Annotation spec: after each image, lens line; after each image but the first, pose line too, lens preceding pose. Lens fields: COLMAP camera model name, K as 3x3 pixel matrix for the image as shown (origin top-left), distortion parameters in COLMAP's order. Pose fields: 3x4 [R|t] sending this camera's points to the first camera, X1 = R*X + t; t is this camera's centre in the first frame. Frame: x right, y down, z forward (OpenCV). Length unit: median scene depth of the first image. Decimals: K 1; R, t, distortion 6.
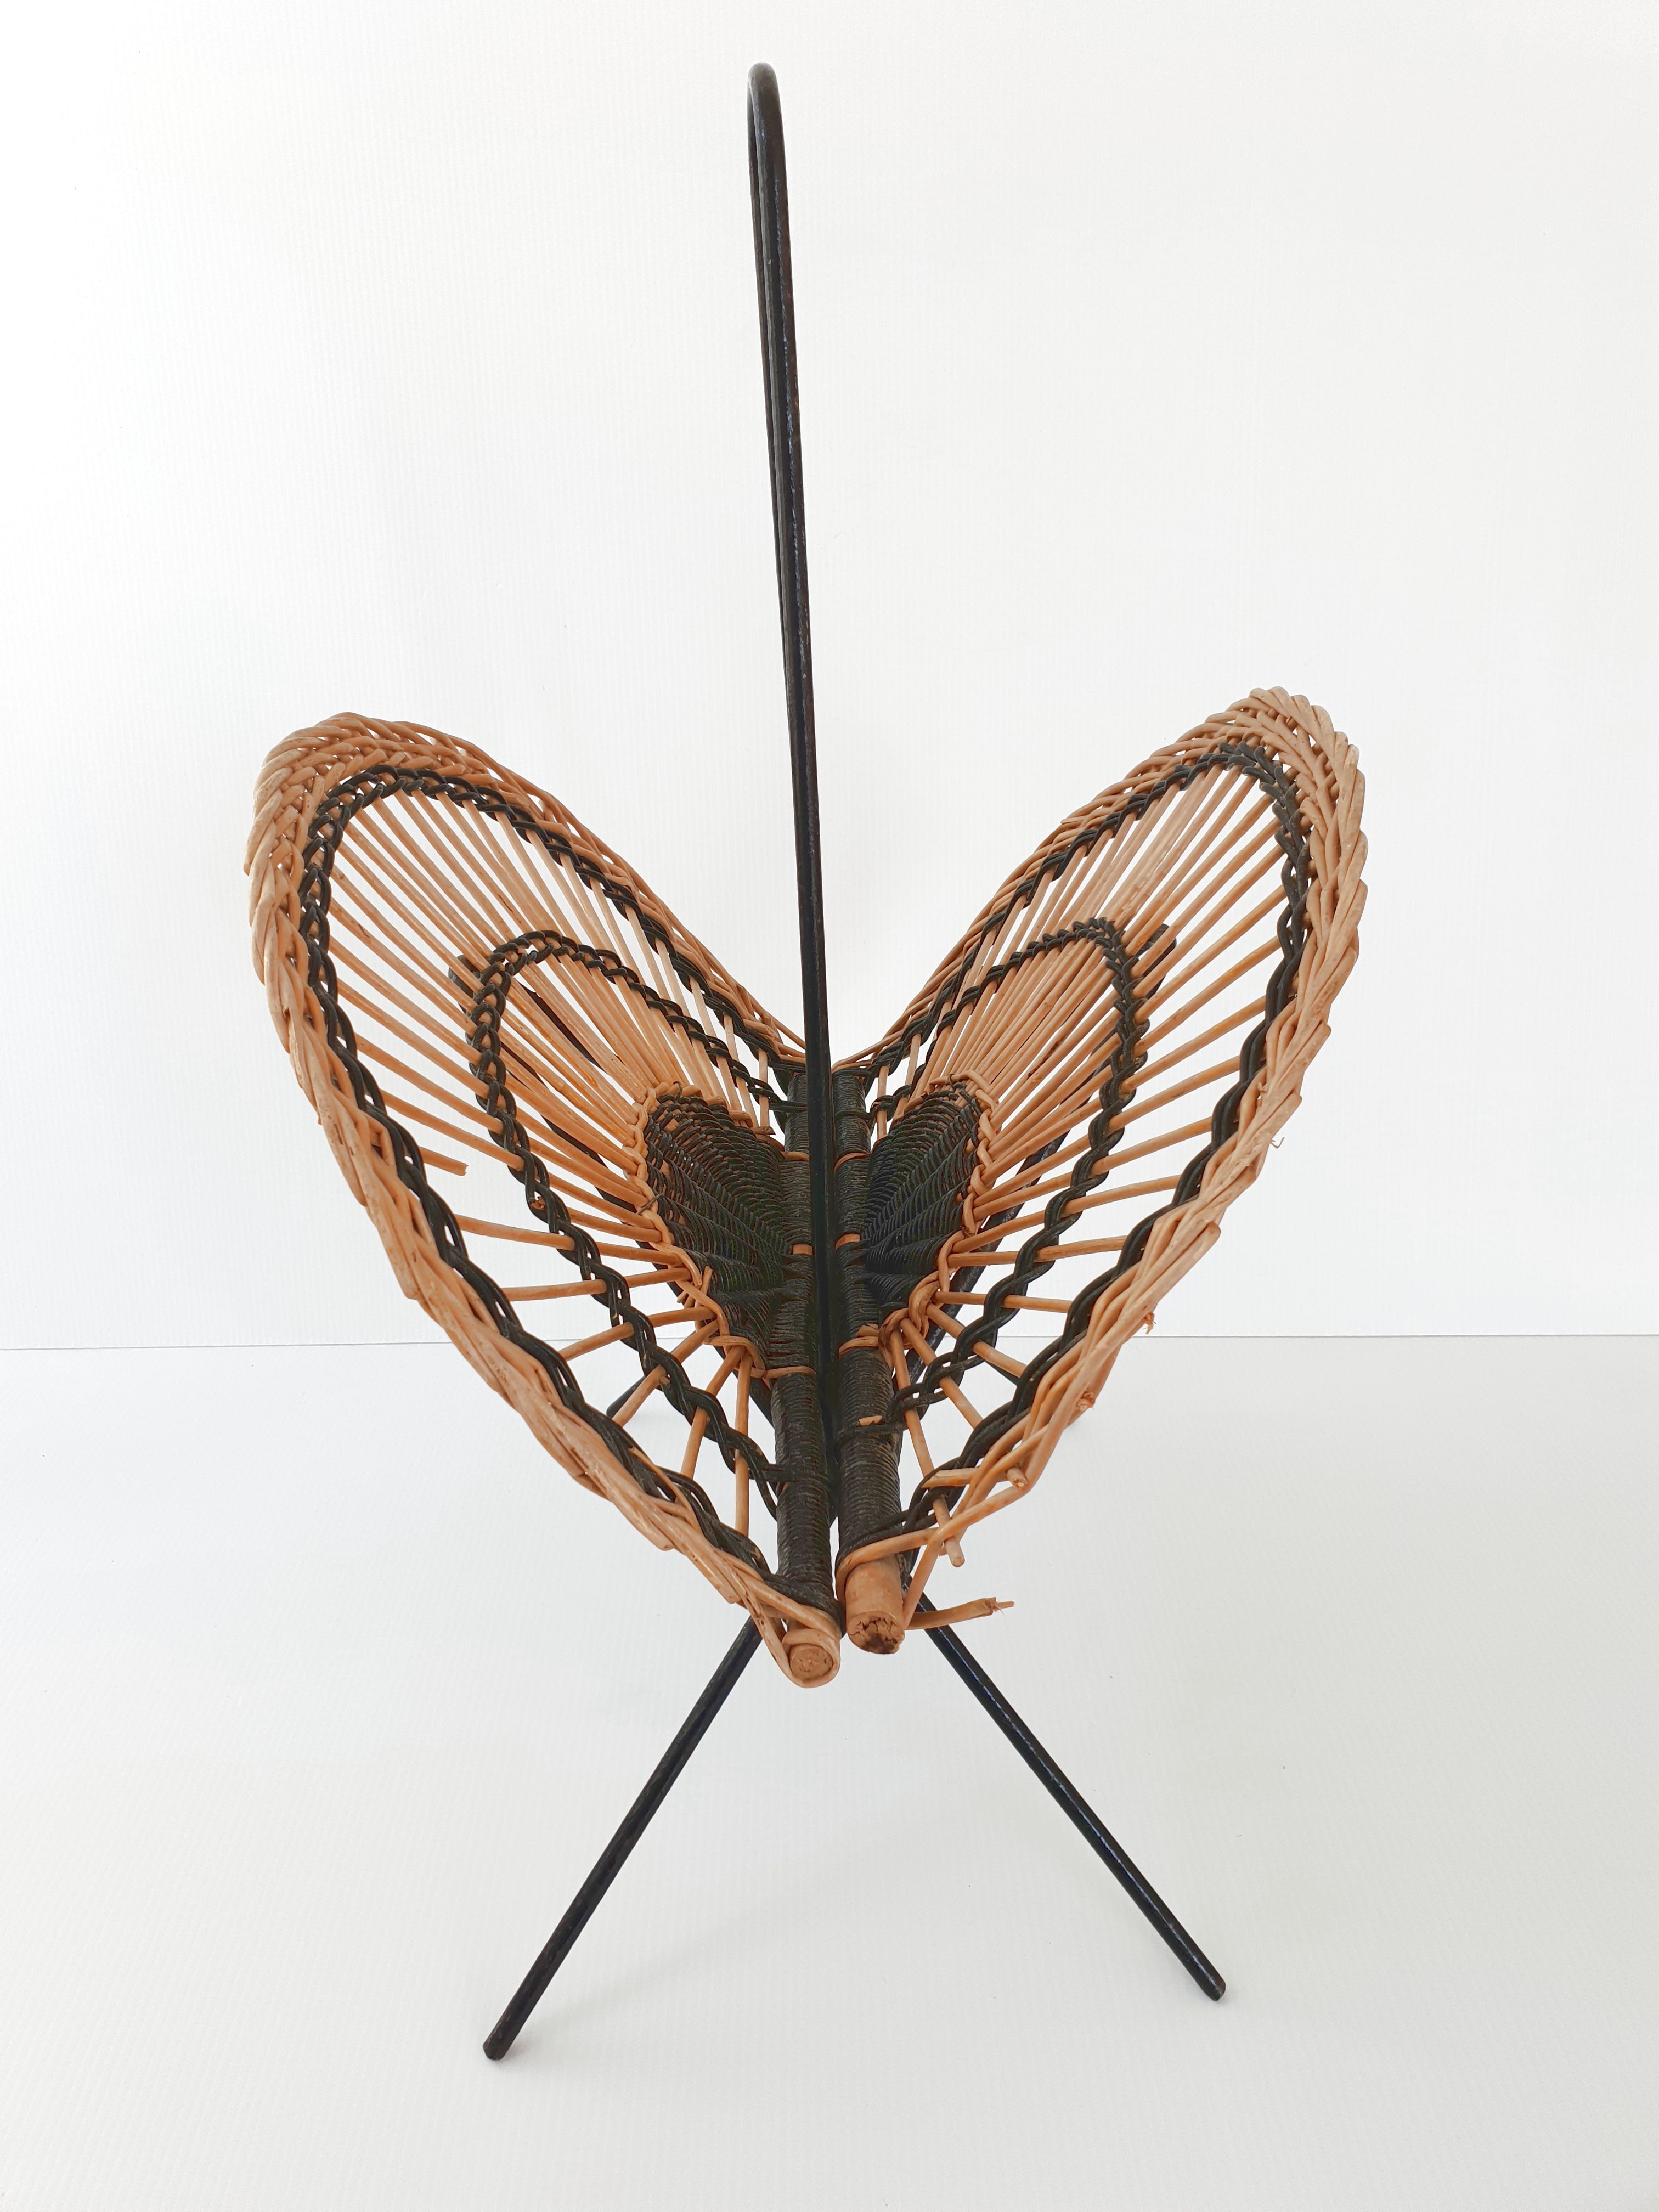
lens RADIAL K [[1742.6, 0, 829.5], [0, 1742.6, 1106.0], [0, 0, 1]] dist [-0.060256, 0.063968]
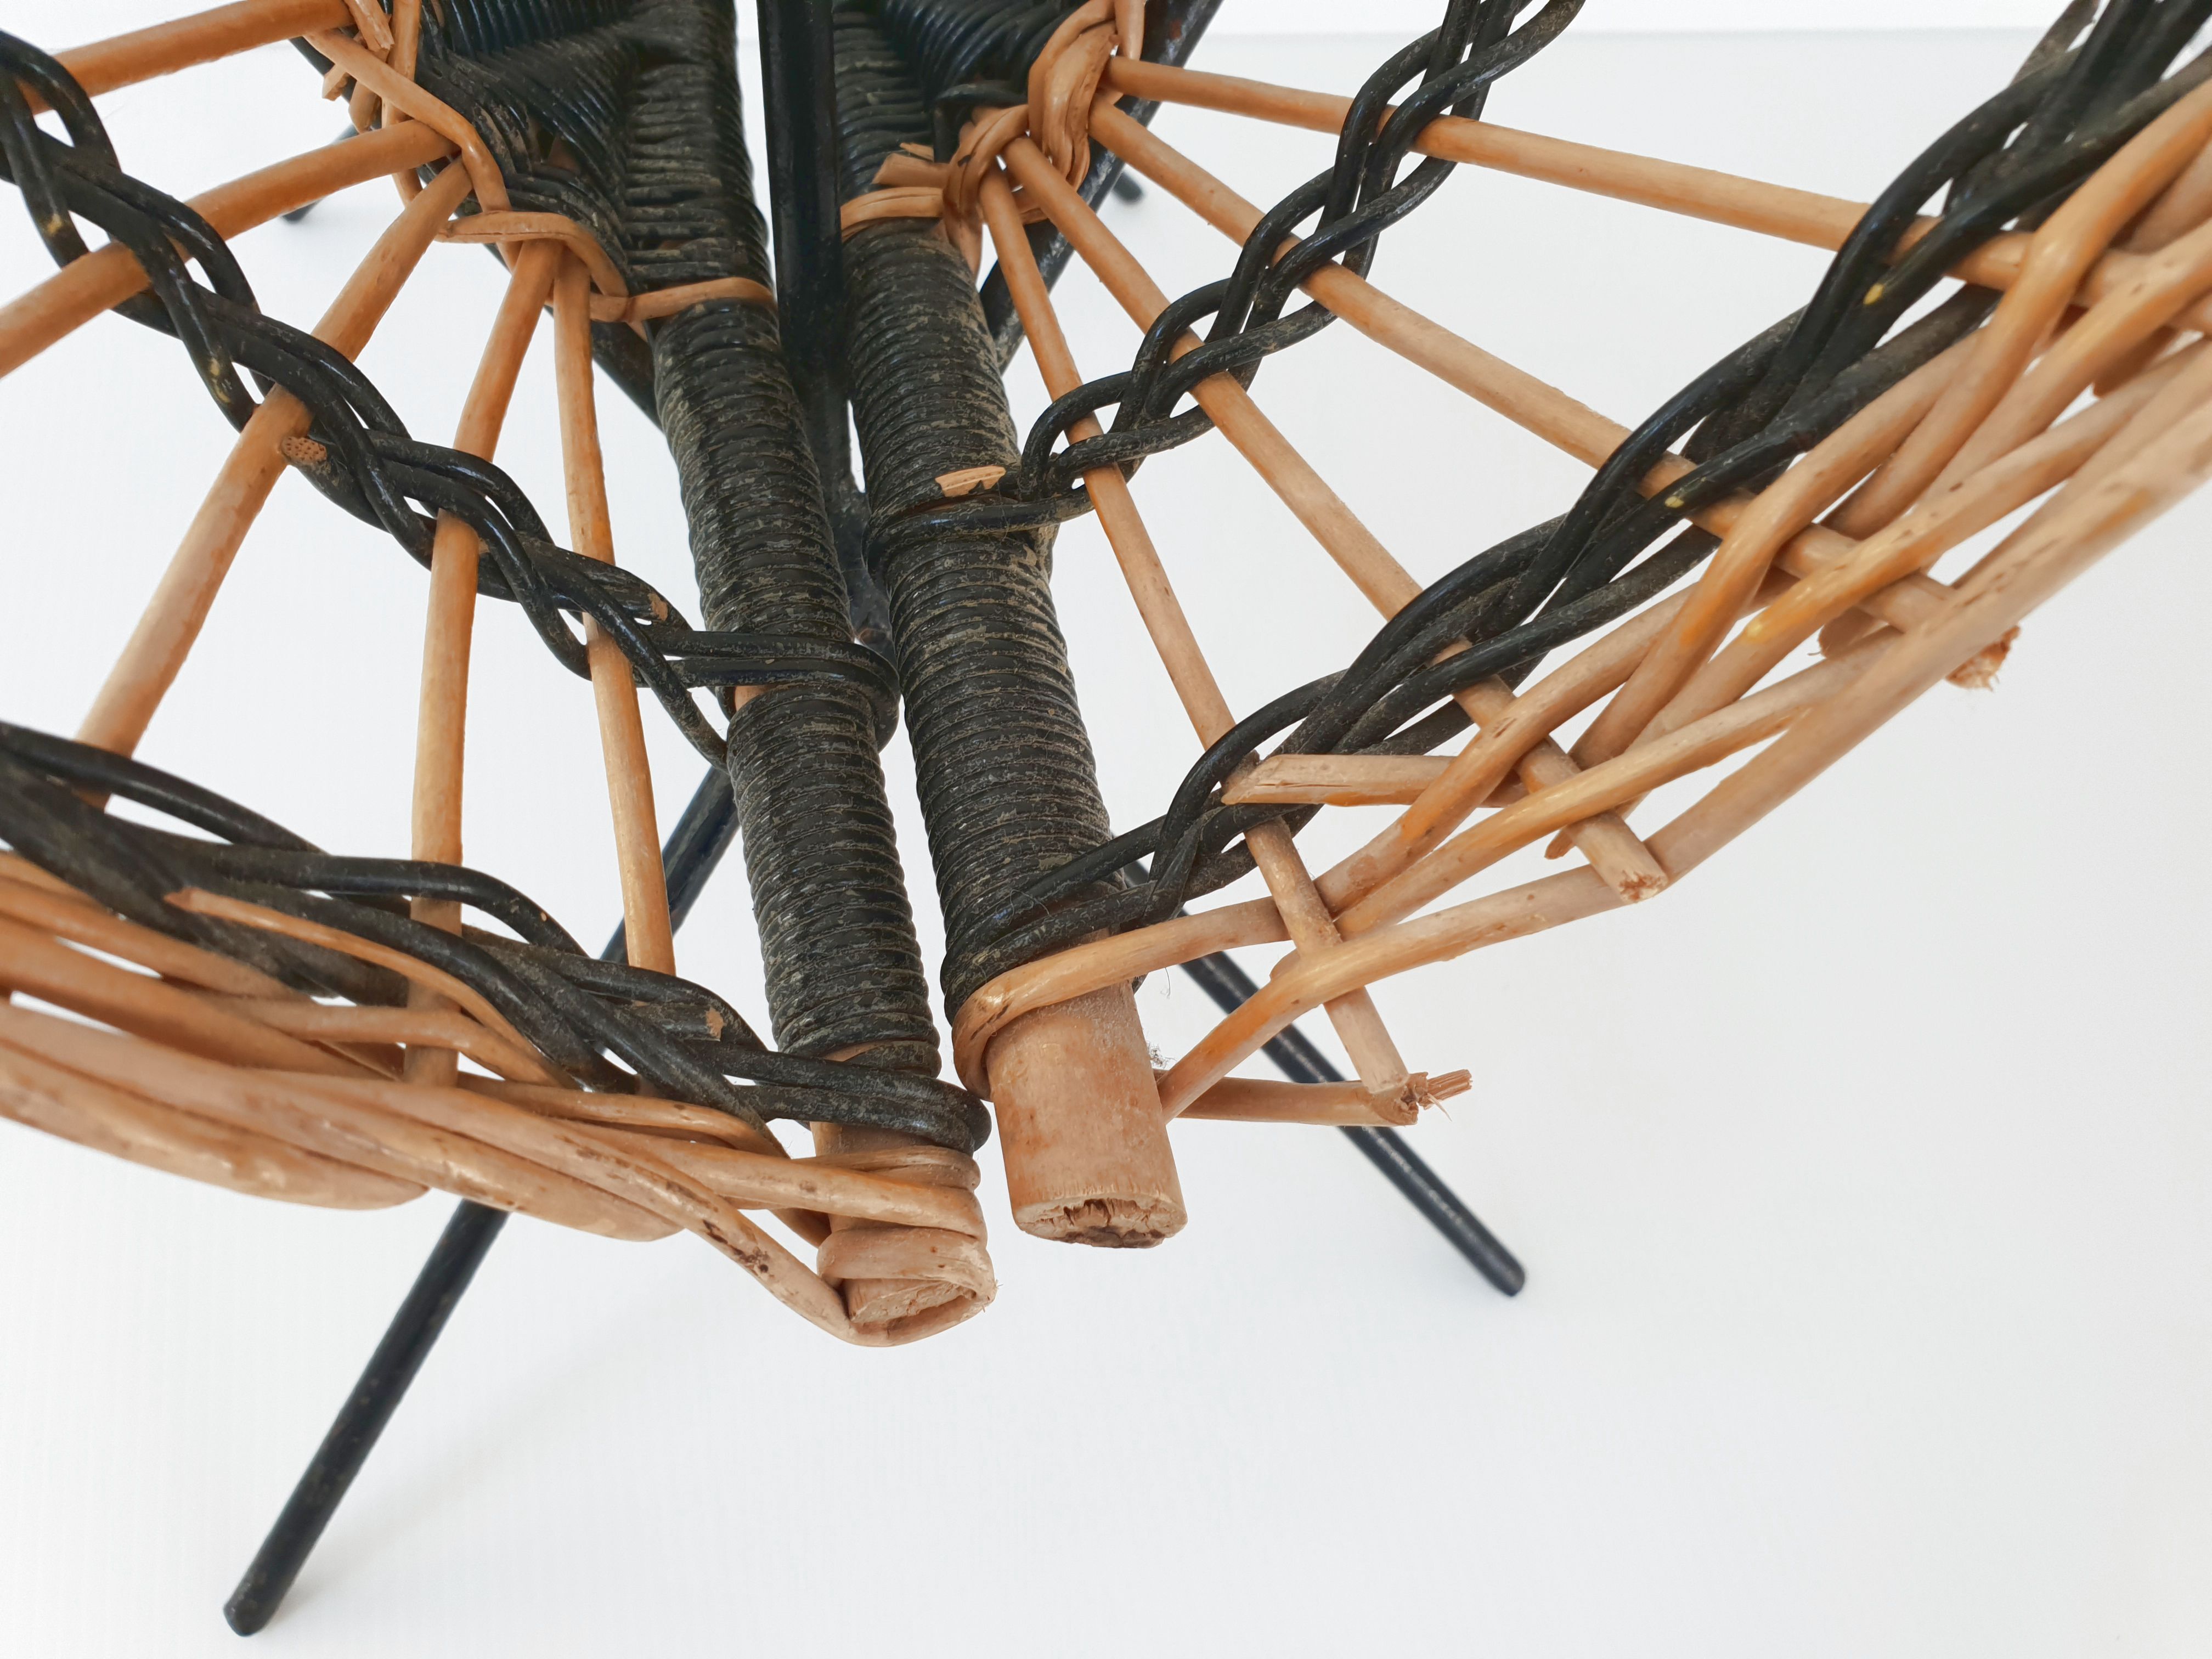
lens RADIAL K [[1742.6, 0, 1106.0], [0, 1742.6, 829.5], [0, 0, 1]] dist [-0.060256, 0.063968]
pose [[0.971619, -0.115477, 0.206452, -0.027884], [-0.023292, 0.821808, 0.569288, 0.037588], [-0.235404, -0.557940, 0.795794, 0.640089]]
